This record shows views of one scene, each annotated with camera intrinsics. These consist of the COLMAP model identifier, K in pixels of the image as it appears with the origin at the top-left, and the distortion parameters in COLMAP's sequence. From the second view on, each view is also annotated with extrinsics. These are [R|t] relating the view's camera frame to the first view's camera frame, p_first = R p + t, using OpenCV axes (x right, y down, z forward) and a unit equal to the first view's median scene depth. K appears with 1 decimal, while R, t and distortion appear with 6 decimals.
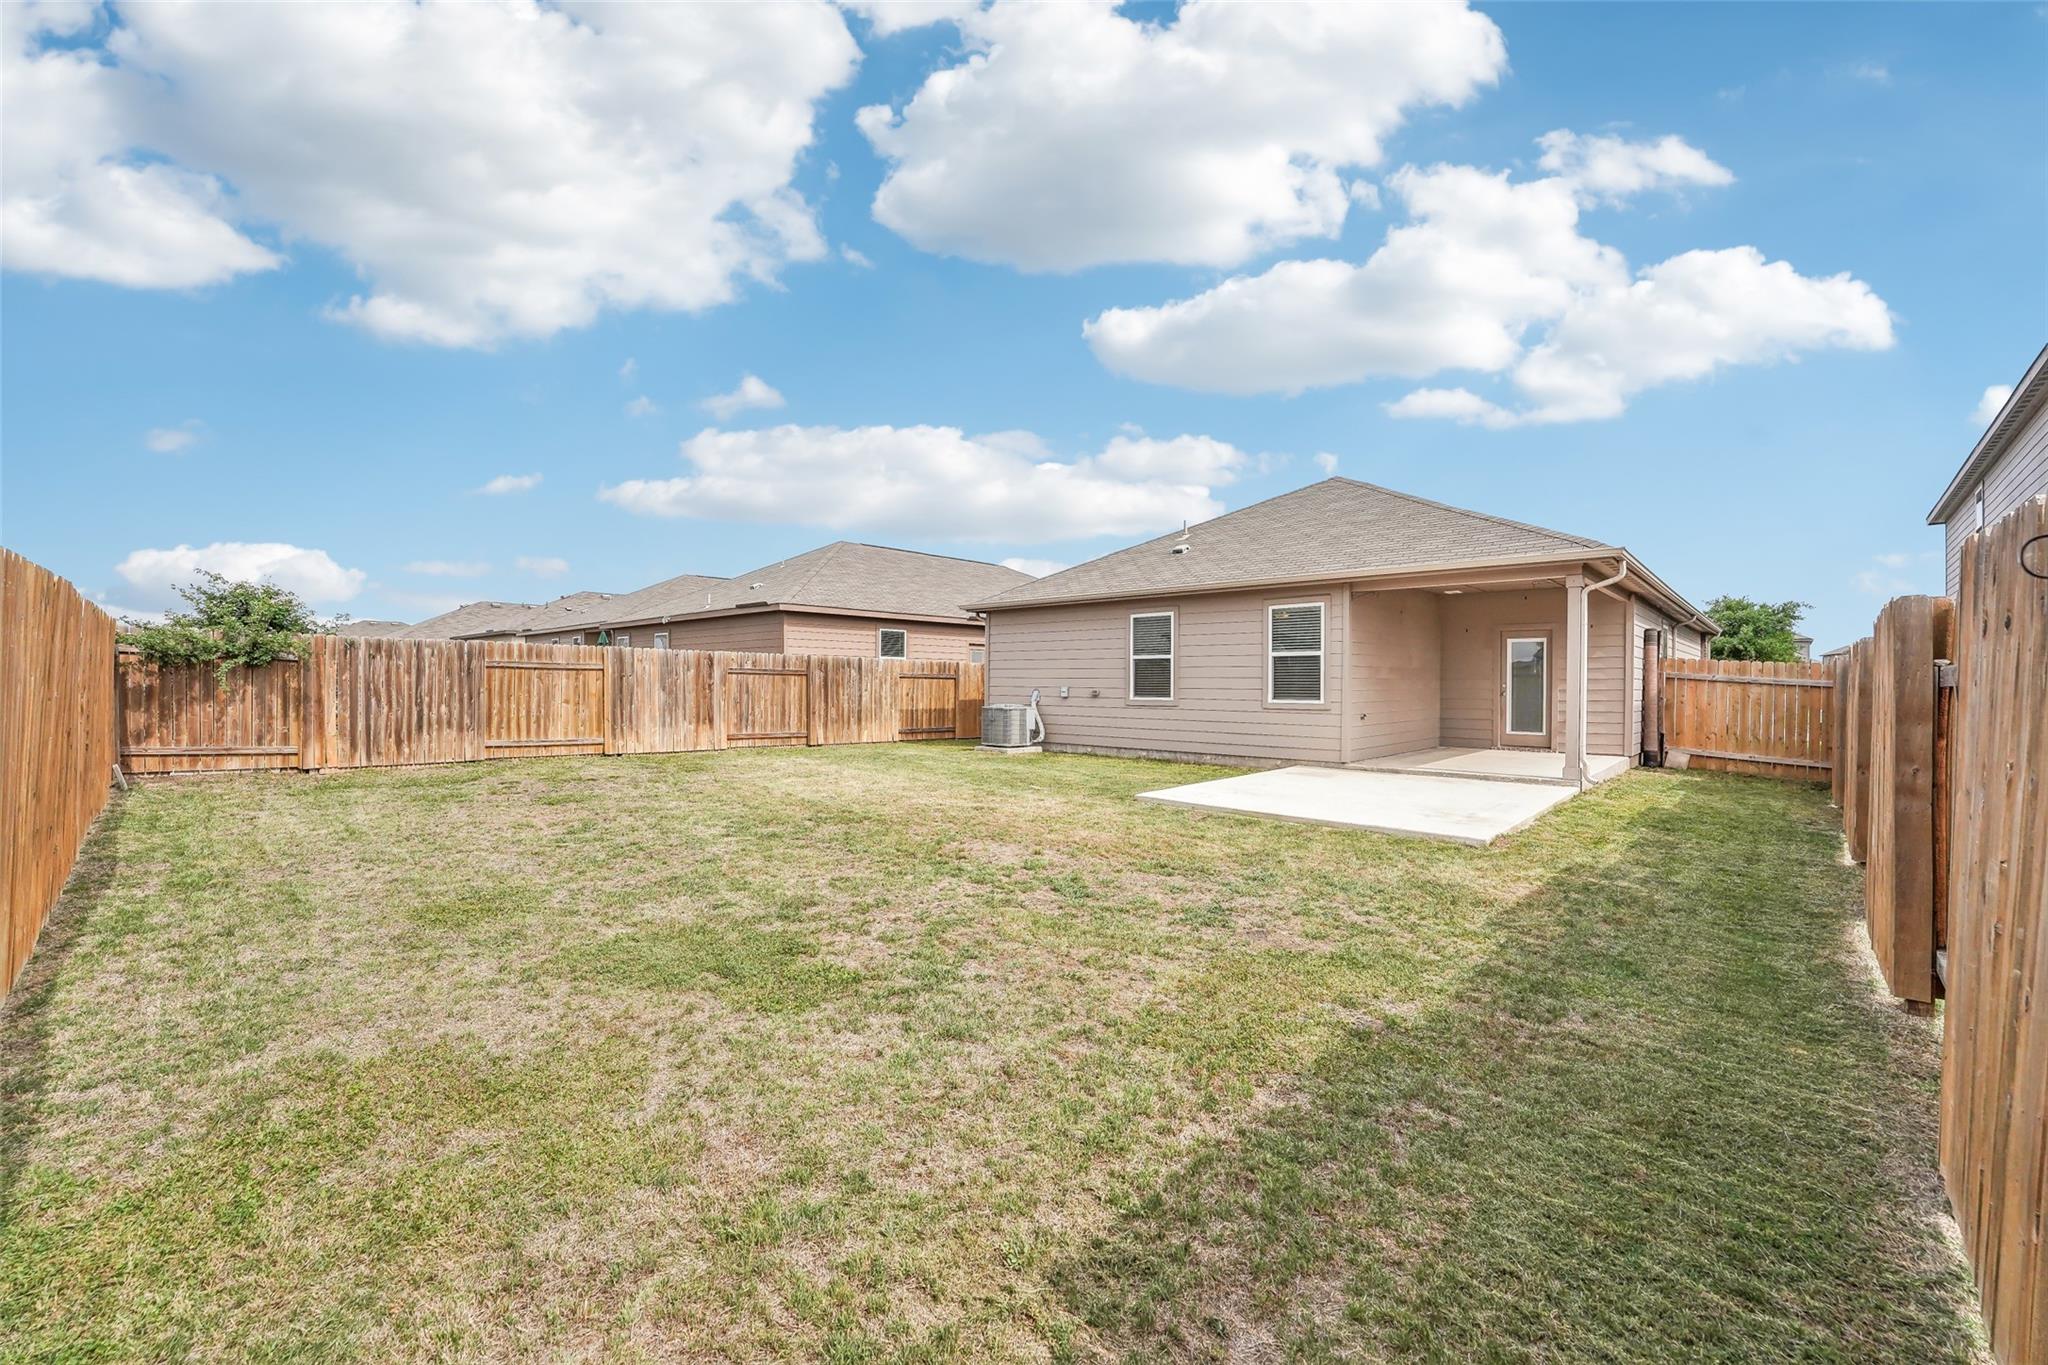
lens RADIAL K [[836.7, 0, 1027.7], [0, 836.7, 698.6], [0, 0, 1]] dist [-0.009618, 0.002041]
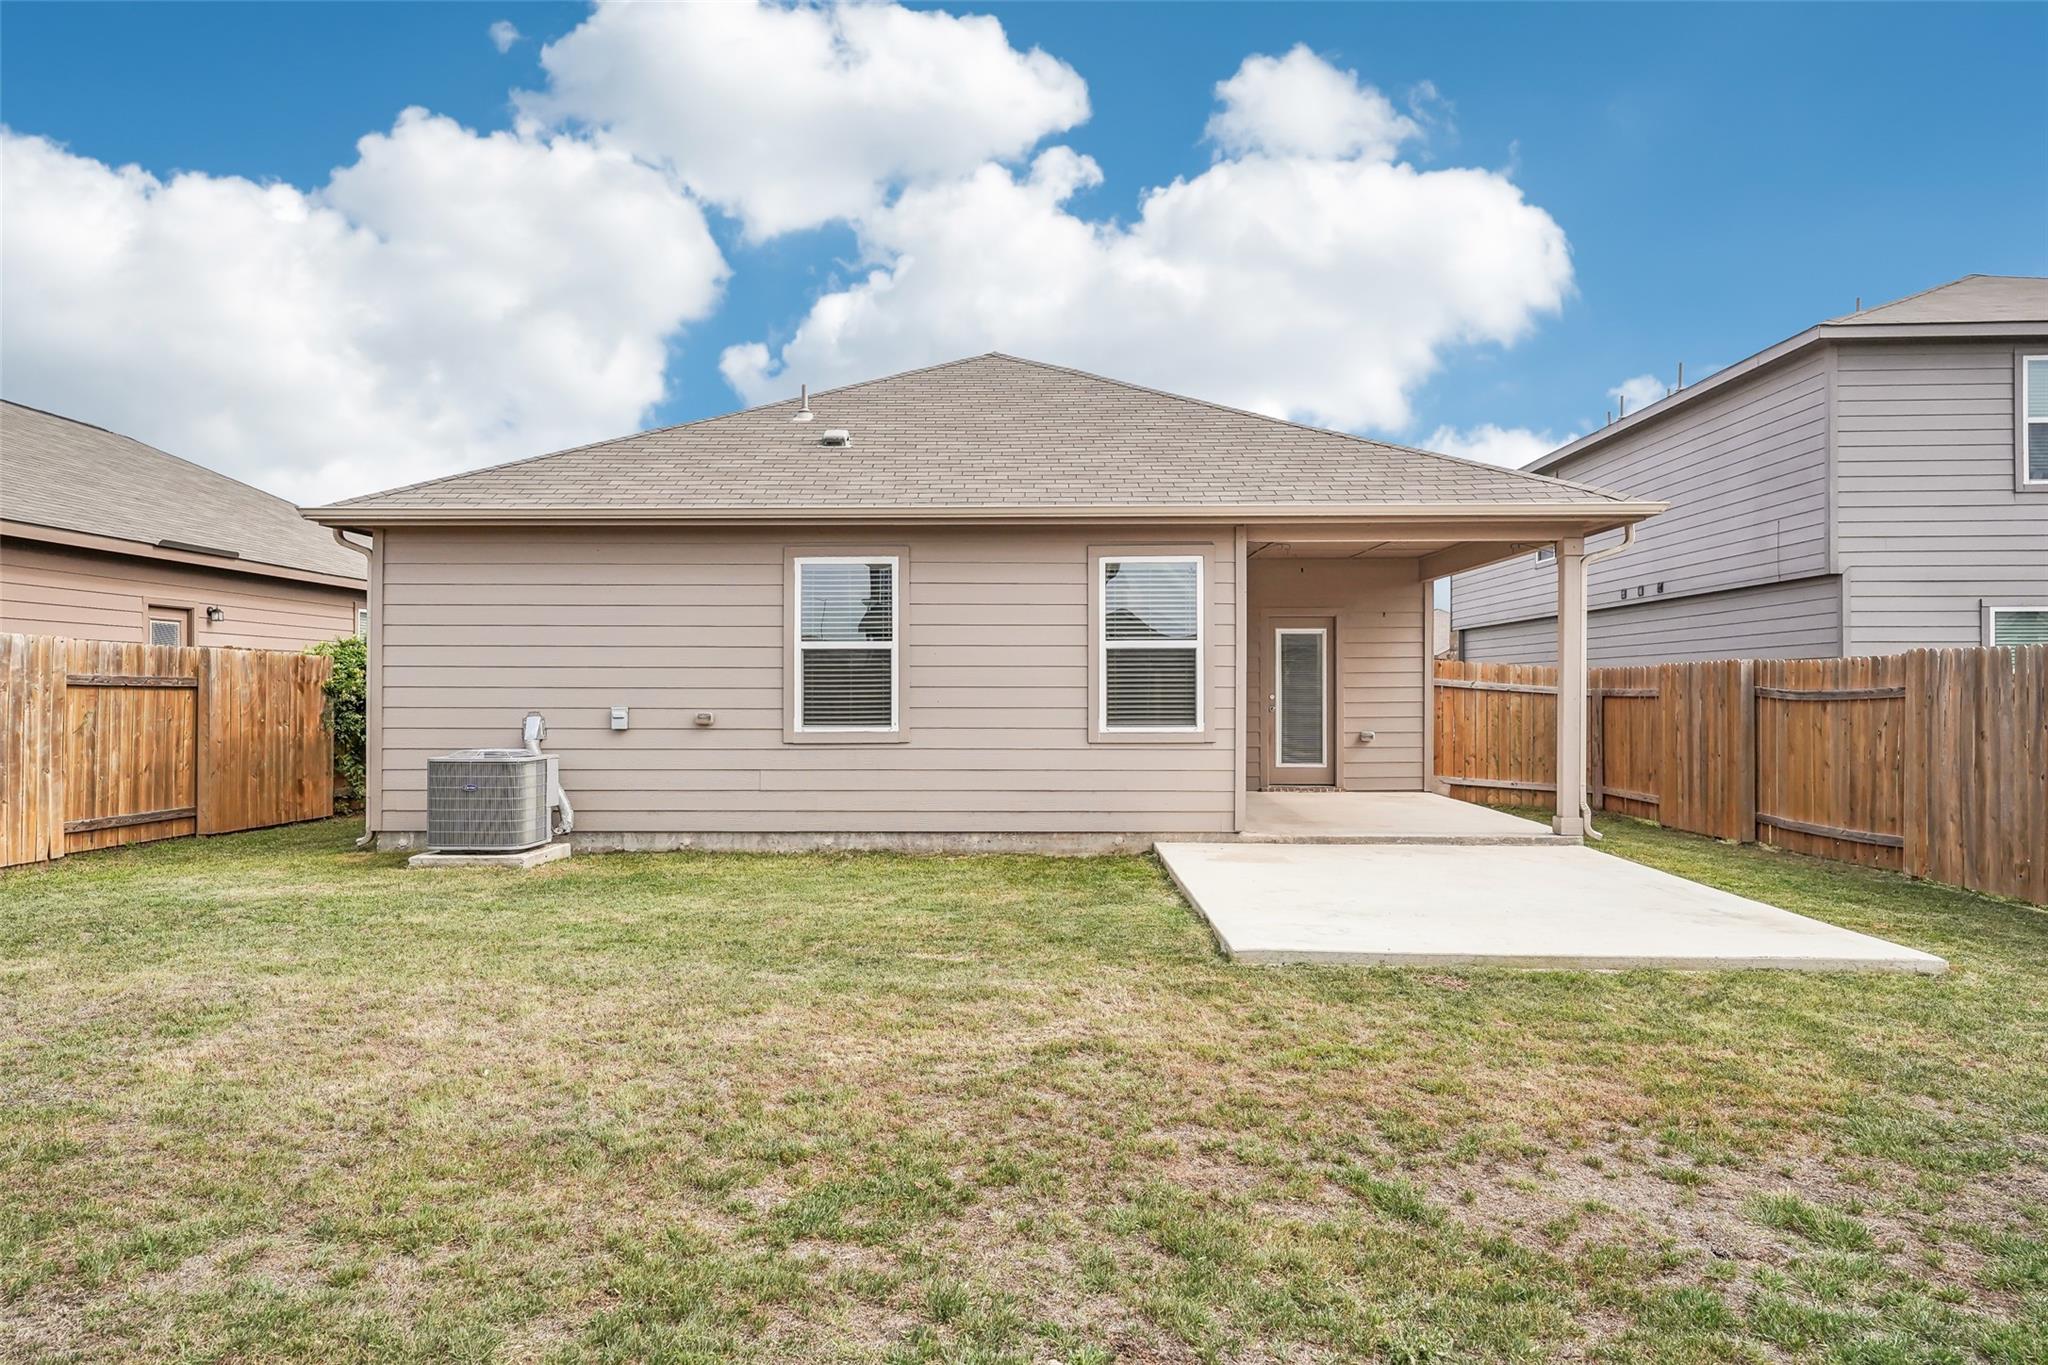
lens RADIAL K [[1289.4, 0, 1021.2], [0, 1289.4, 682.7], [0, 0, 1]] dist [0.011995, 0.000754]
pose [[0.741524, -0.000503, 0.670927, -0.293847], [0.016567, 0.999709, -0.017561, -0.012465], [-0.670722, 0.024137, 0.741316, 0.368446]]
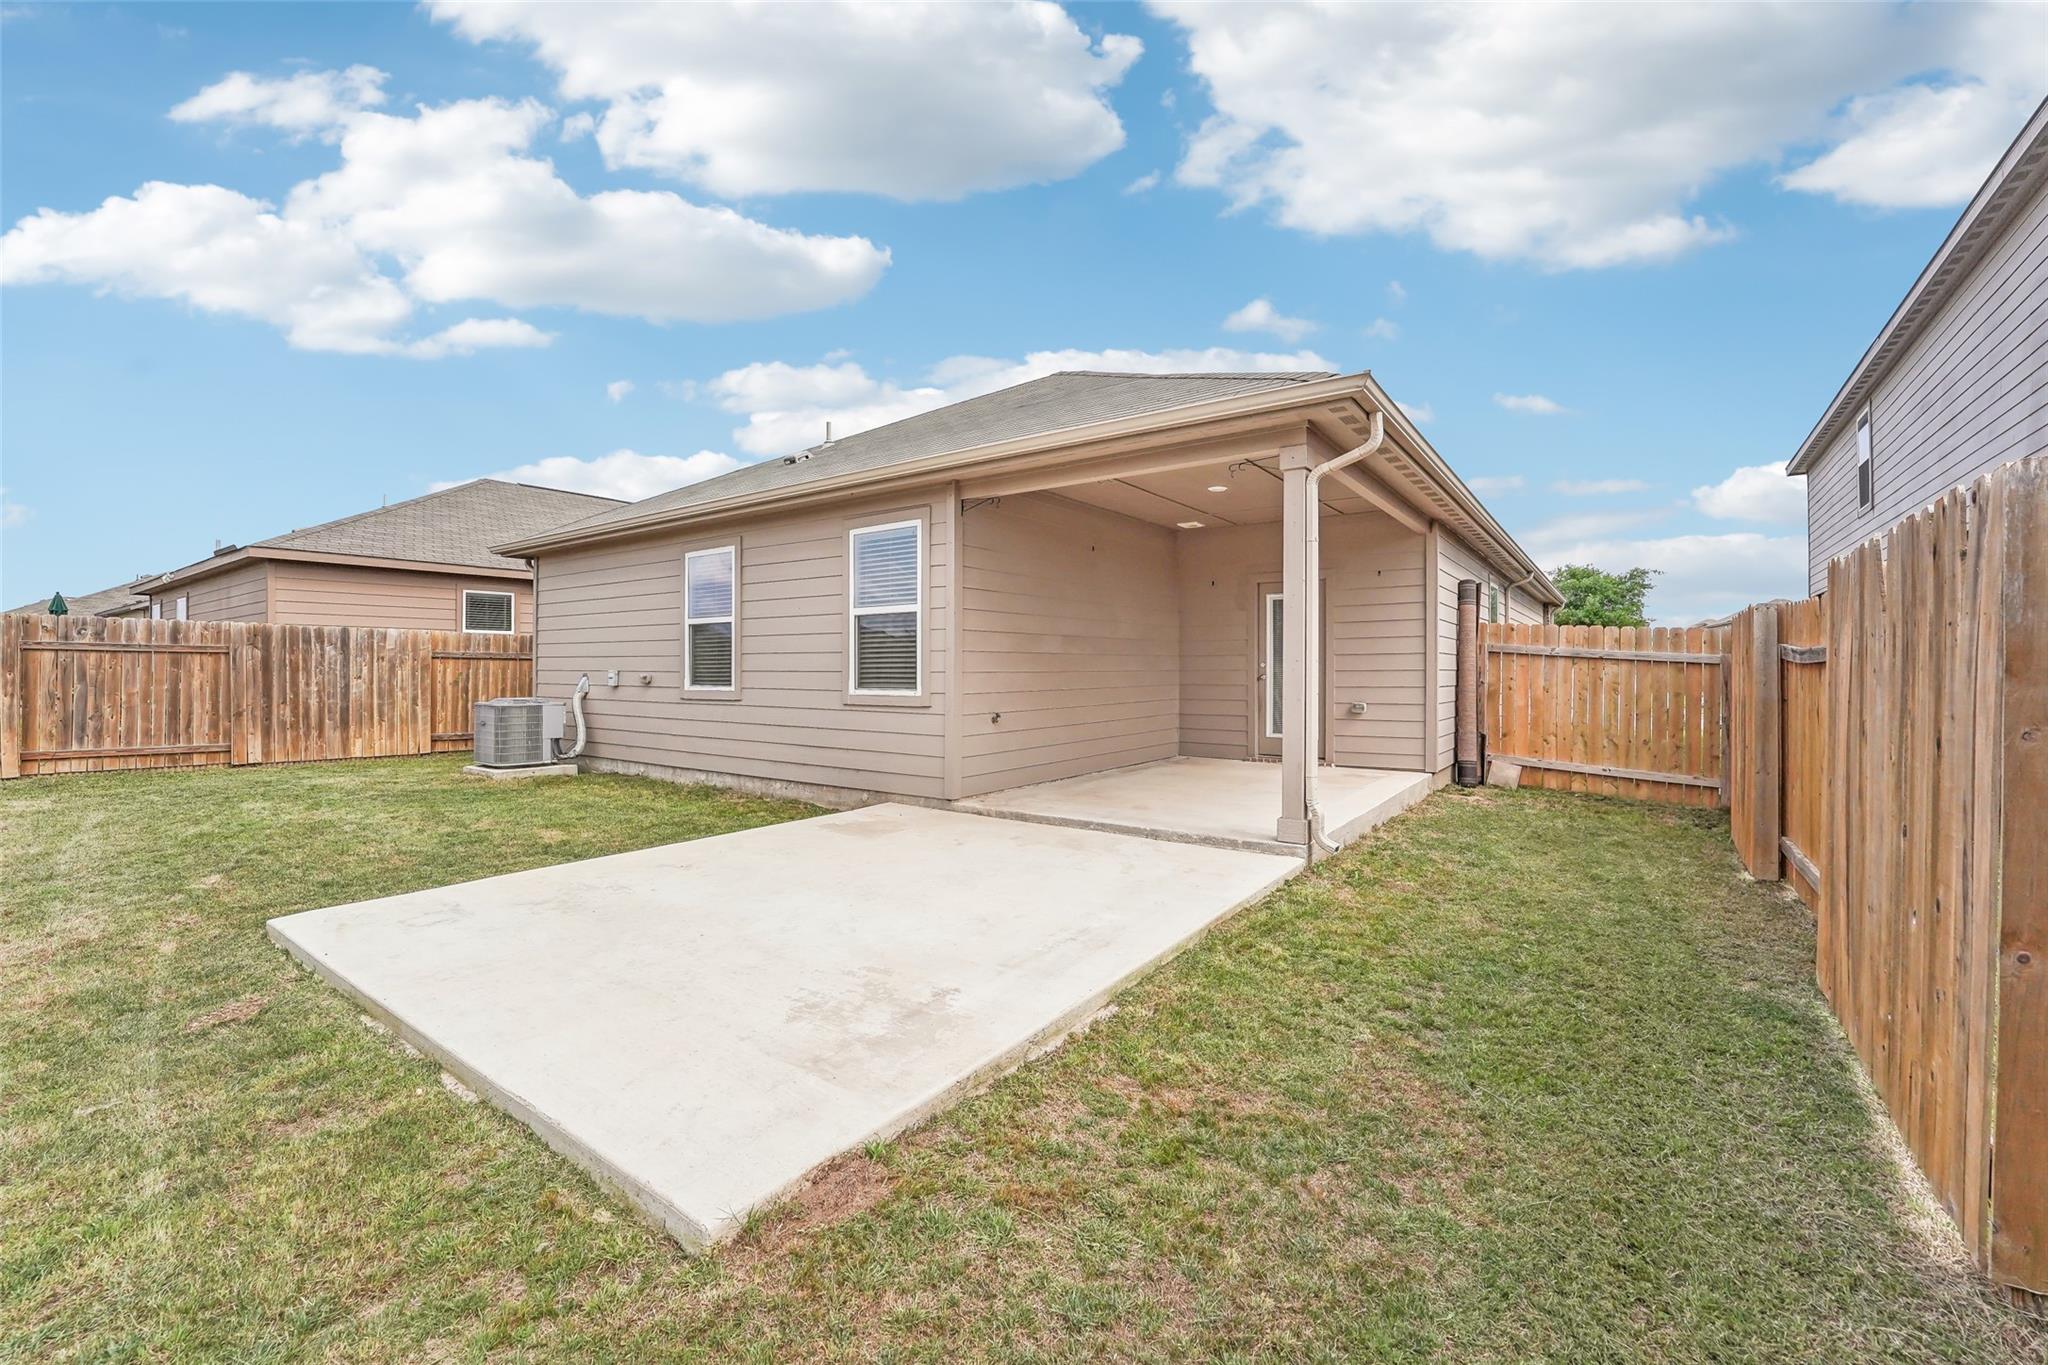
lens RADIAL K [[836.7, 0, 1026.0], [0, 836.7, 673.5], [0, 0, 1]] dist [-0.009618, 0.002041]
pose [[0.993226, -0.005224, 0.116081, 0.313304], [0.006839, 0.999885, -0.013522, -0.000747], [-0.115997, 0.014224, 0.993148, 0.368123]]
